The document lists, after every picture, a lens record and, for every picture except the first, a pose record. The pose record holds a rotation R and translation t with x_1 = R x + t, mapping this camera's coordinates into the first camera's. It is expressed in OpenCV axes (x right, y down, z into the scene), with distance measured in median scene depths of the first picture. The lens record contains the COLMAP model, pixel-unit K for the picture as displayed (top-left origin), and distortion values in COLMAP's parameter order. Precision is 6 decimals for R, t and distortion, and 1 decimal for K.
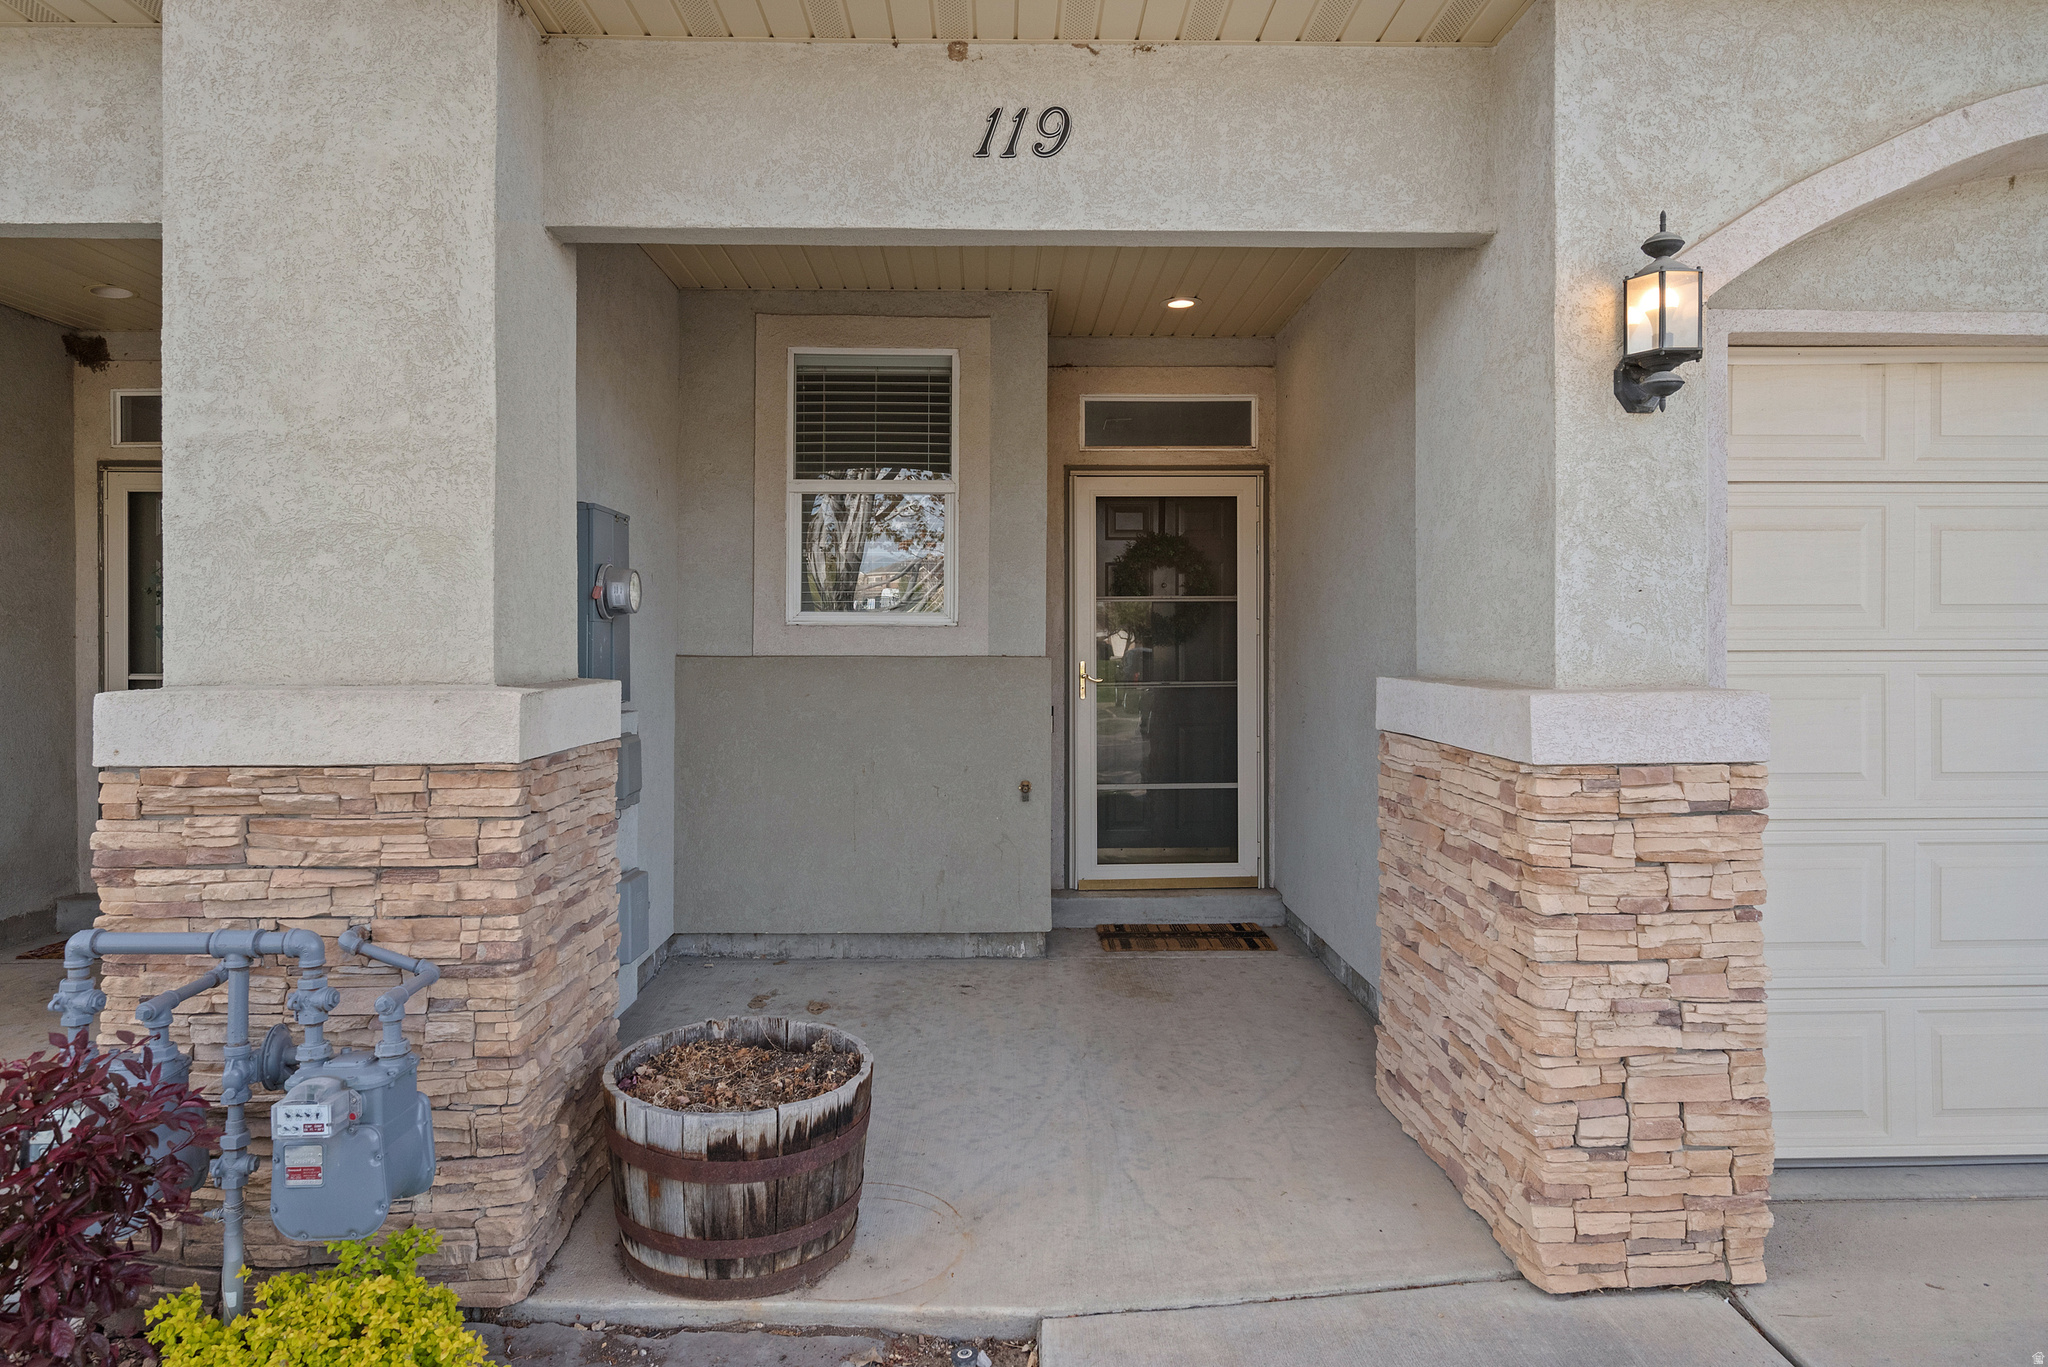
lens RADIAL K [[1179.6, 0, 1017.7], [0, 1179.6, 570.6], [0, 0, 1]] dist [0.003383, 0.000351]
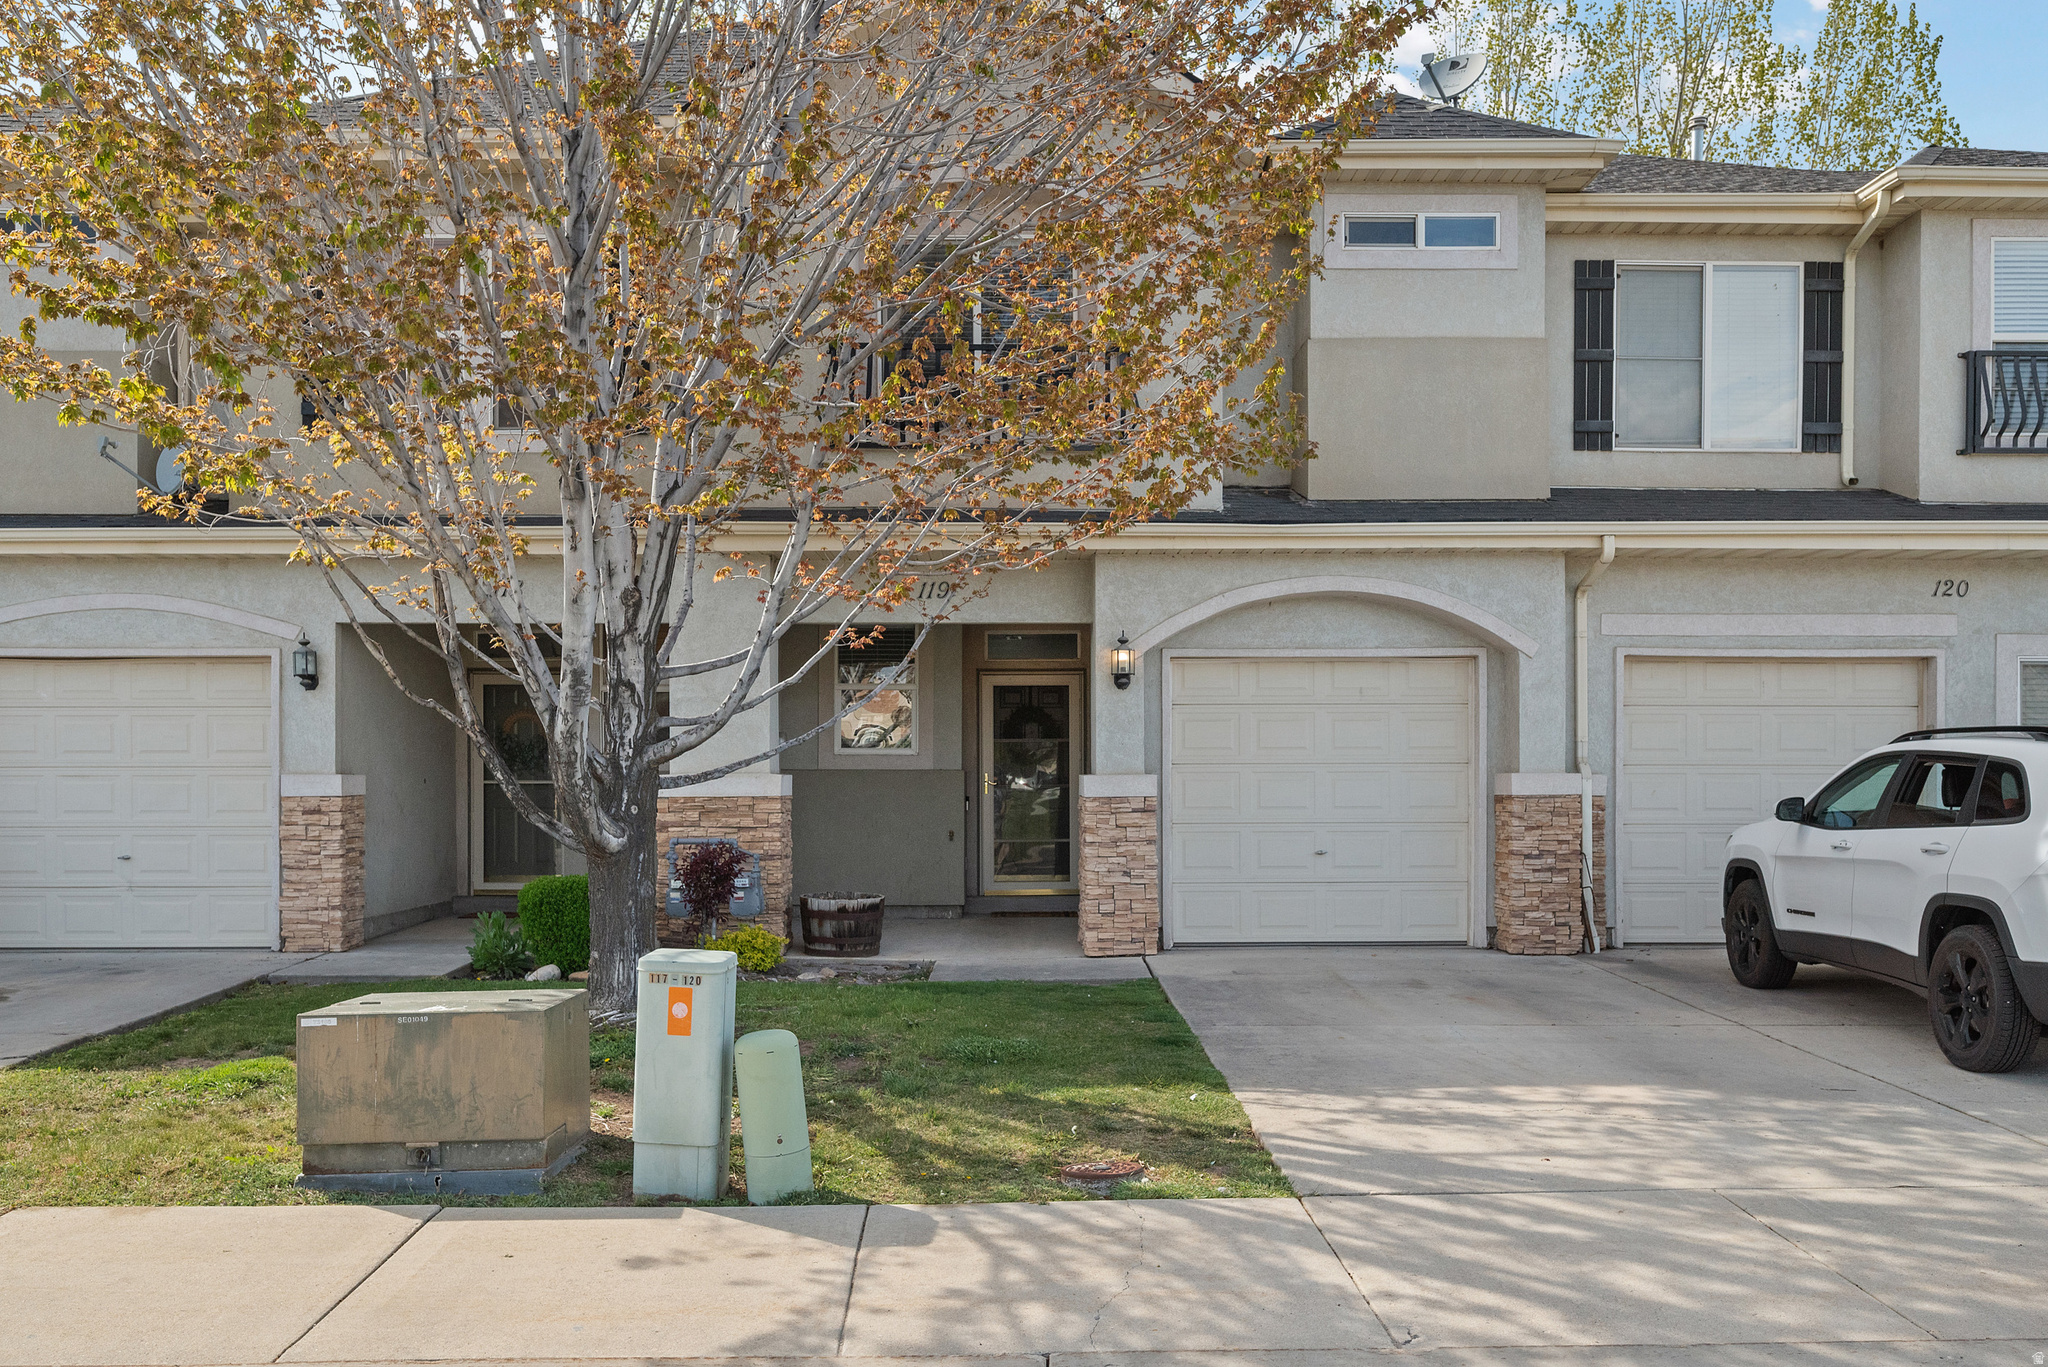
lens RADIAL K [[1597.3, 0, 1024.4], [0, 1597.3, 688.3], [0, 0, 1]] dist [-0.003036, -0.000066]
pose [[0.999984, -0.001230, -0.005564, 0.291480], [0.001265, 0.999979, 0.006320, -0.168720], [0.005556, -0.006327, 0.999965, -3.468275]]
